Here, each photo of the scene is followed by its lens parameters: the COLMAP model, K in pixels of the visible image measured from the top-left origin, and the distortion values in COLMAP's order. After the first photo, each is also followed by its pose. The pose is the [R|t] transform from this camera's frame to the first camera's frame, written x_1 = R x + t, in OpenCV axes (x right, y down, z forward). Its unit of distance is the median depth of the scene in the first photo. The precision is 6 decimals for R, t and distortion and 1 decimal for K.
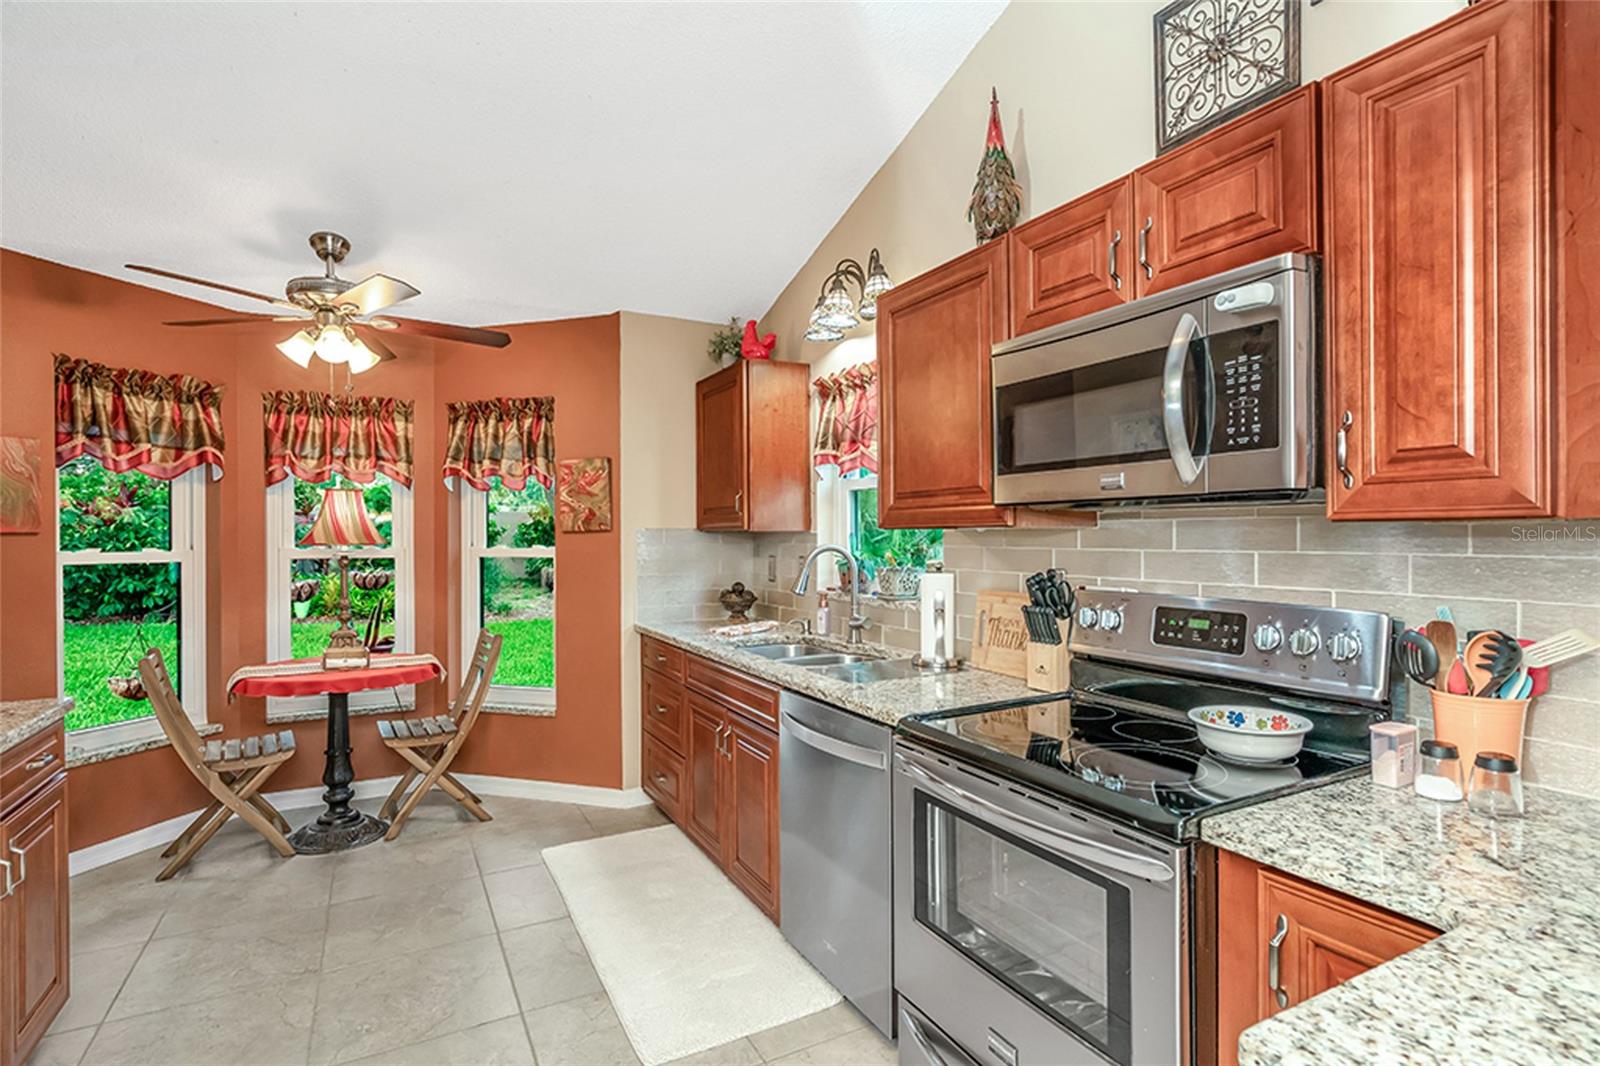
lens RADIAL K [[797.3, 0, 800.0], [0, 797.3, 533.0], [0, 0, 1]] dist [0.015473, -0.000117]
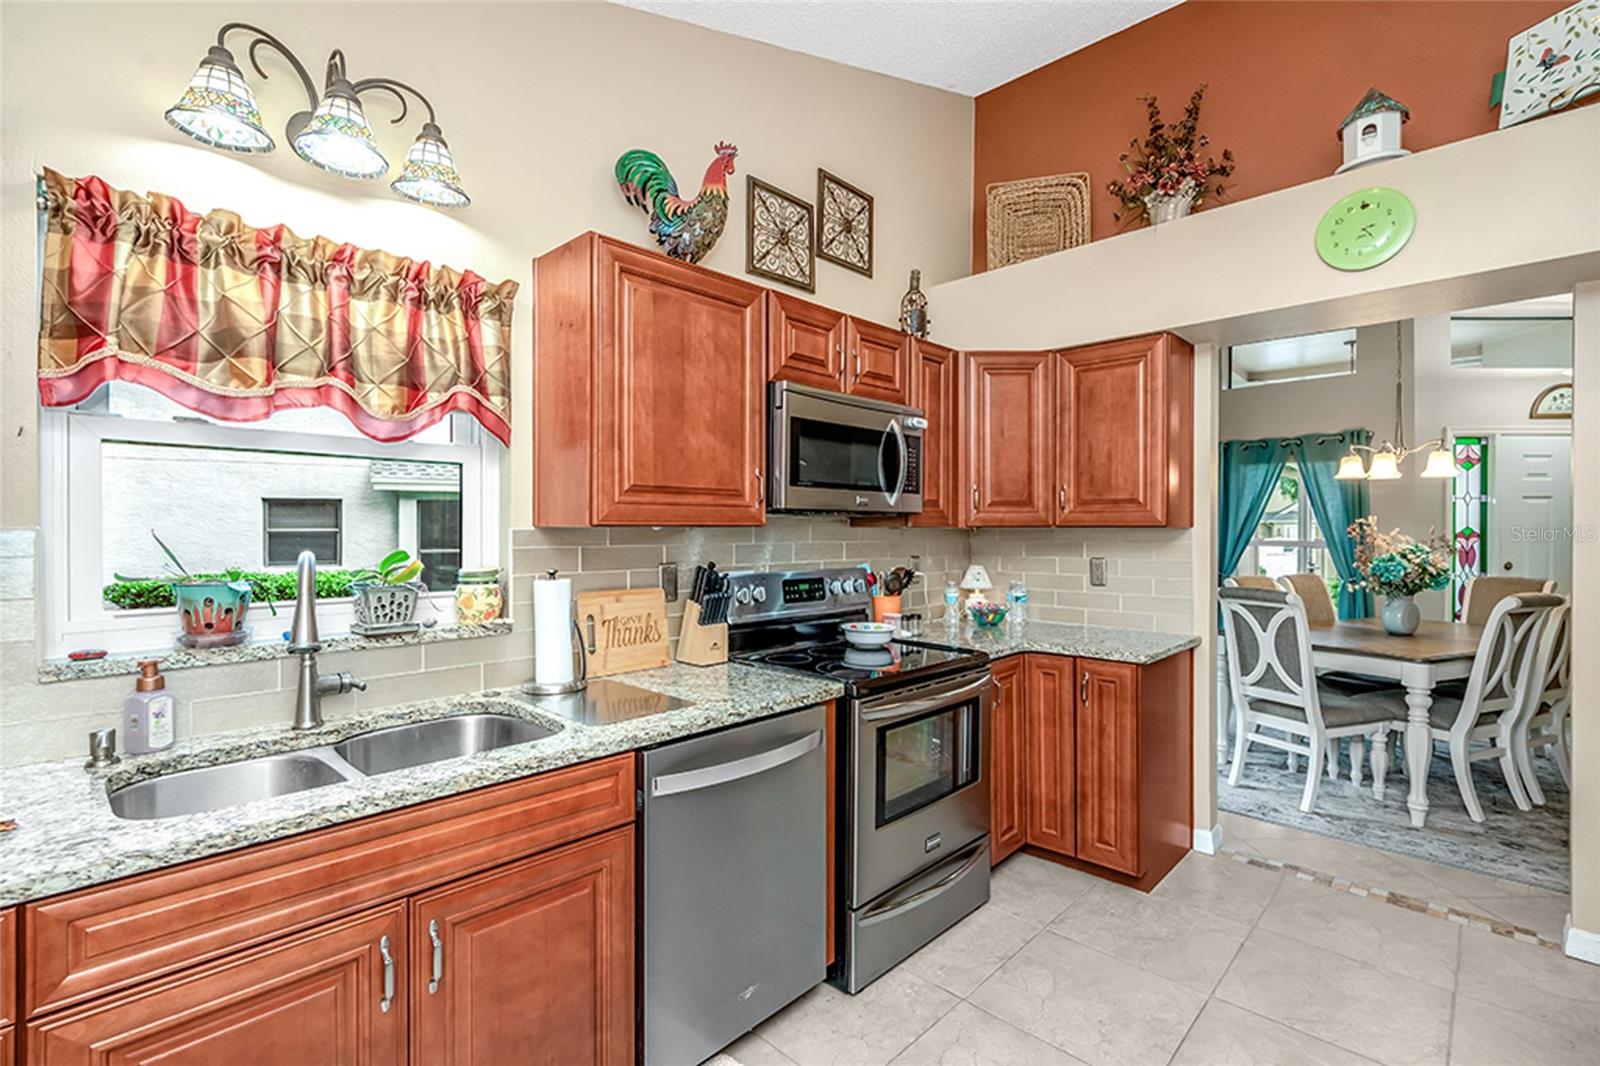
lens RADIAL K [[730.3, 0, 803.6], [0, 730.3, 534.2], [0, 0, 1]] dist [-0.007656, 0.000970]
pose [[-0.309758, -0.000630, 0.950815, -0.916930], [-0.000367, 1.000000, 0.000544, 0.003580], [-0.950816, -0.000180, -0.309758, 1.433187]]
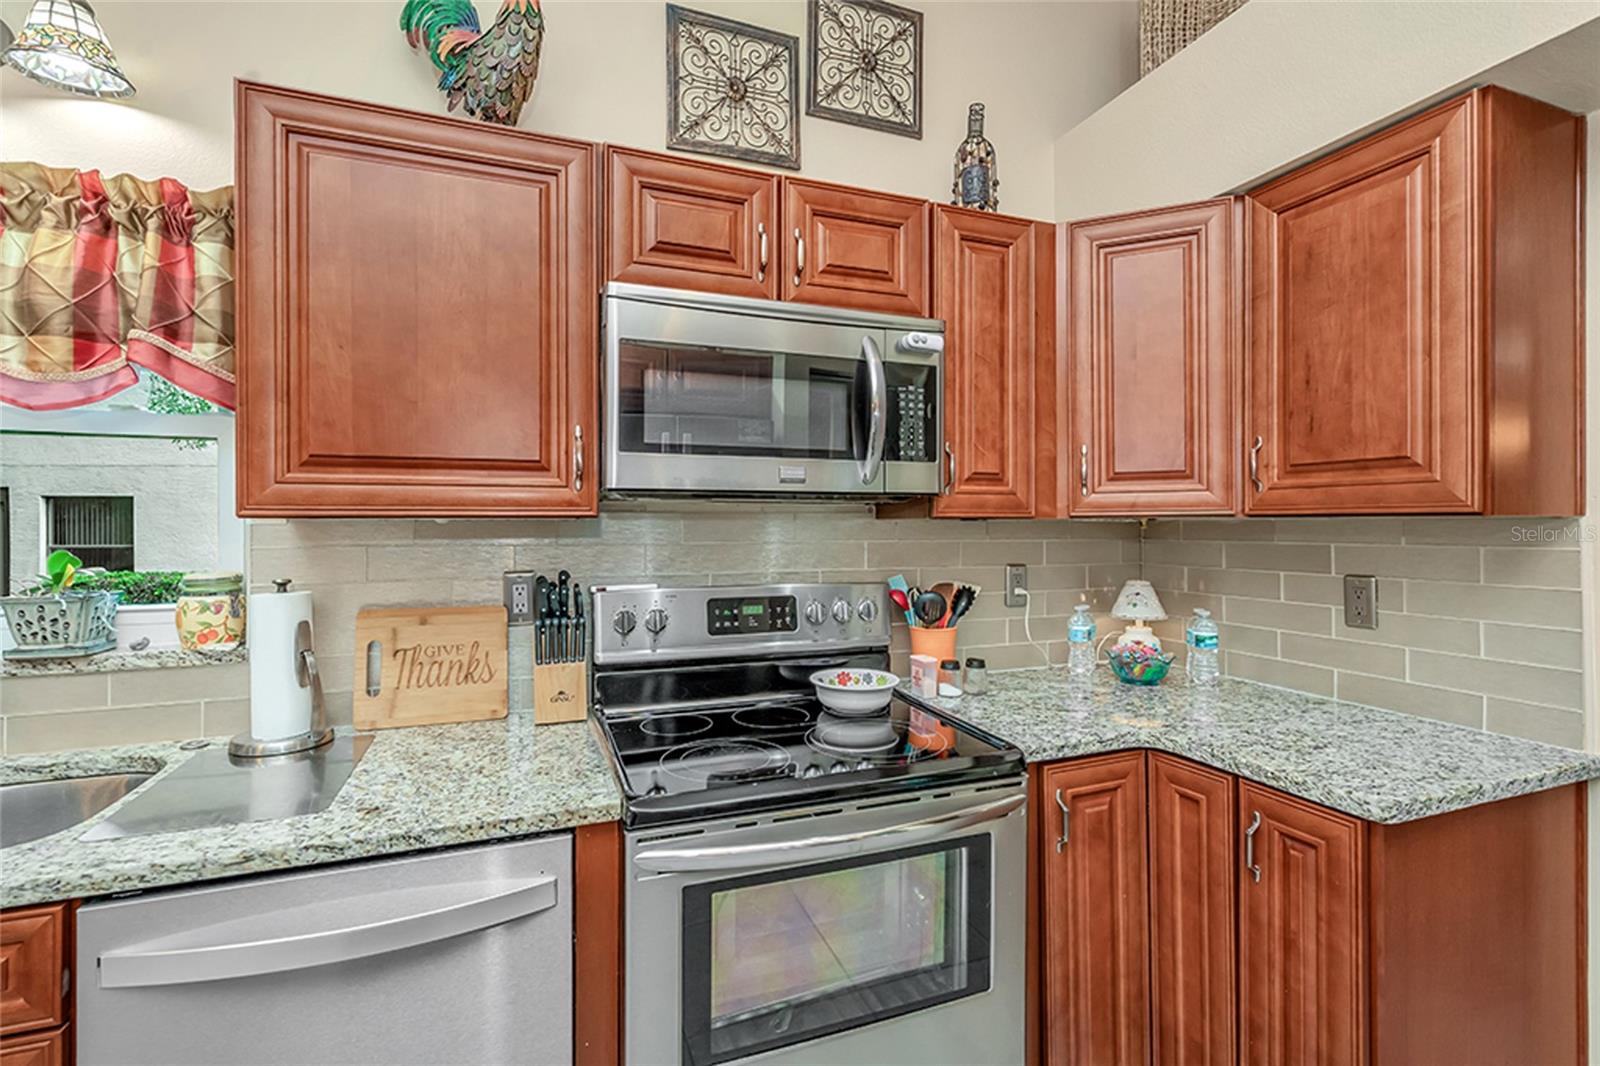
lens RADIAL K [[731.1, 0, 801.0], [0, 731.1, 525.8], [0, 0, 1]] dist [-0.000791, 0.000791]
pose [[0.125631, 0.003885, 0.992069, -0.469330], [-0.001113, 0.999992, -0.003776, 0.002660], [-0.992076, -0.000630, 0.125634, 0.789874]]
